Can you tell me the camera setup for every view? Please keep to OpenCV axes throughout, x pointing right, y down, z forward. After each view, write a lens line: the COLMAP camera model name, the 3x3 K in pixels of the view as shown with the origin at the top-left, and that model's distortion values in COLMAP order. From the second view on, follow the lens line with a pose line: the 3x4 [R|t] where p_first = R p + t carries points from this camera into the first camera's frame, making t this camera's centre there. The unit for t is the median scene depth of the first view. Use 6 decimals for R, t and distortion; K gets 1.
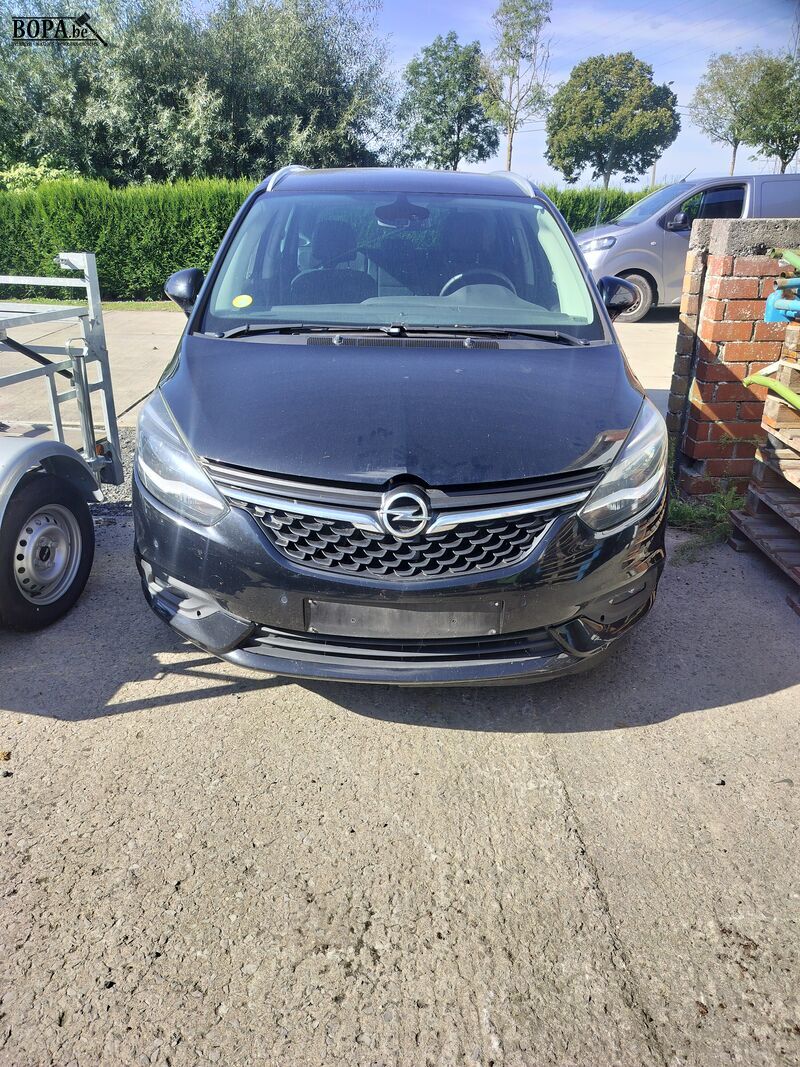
lens RADIAL K [[742.7, 0, 400.0], [0, 742.7, 533.5], [0, 0, 1]] dist [0.006362, -0.000755]
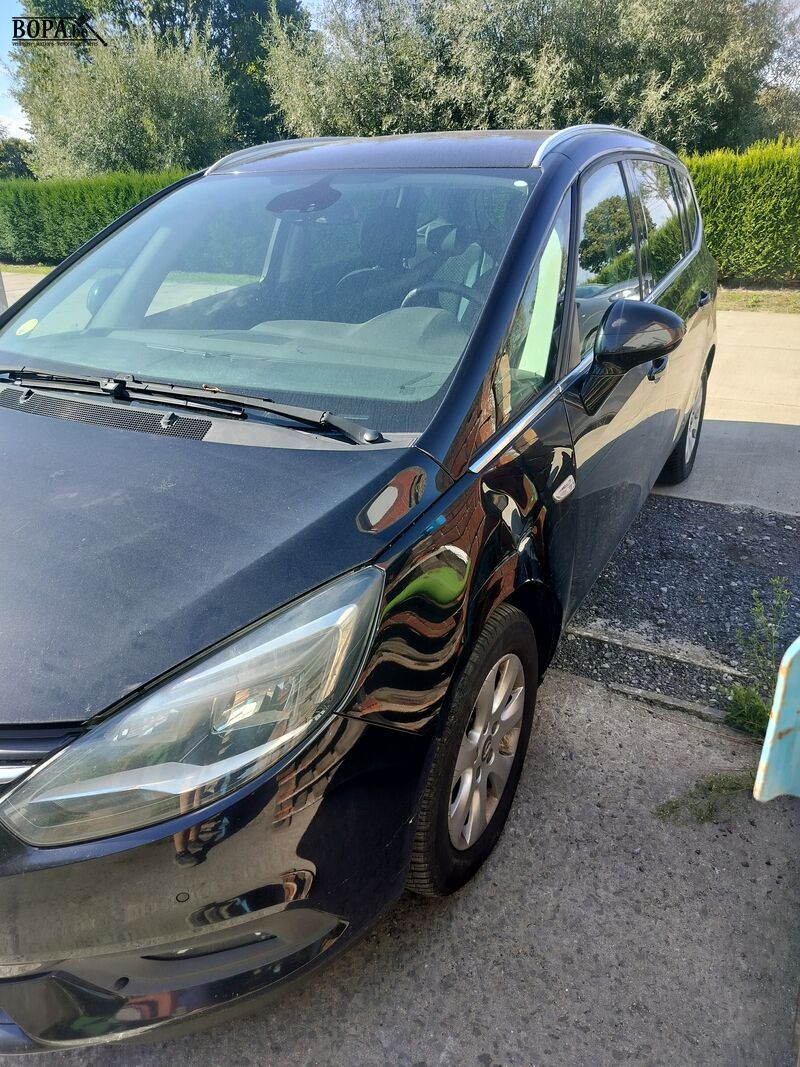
lens RADIAL K [[742.7, 0, 400.0], [0, 742.7, 533.5], [0, 0, 1]] dist [0.006362, -0.000755]
pose [[0.872157, 0.174522, -0.457038, 0.093750], [-0.160065, 0.984584, 0.070517, -0.039991], [0.462300, 0.011654, 0.886647, 0.091654]]
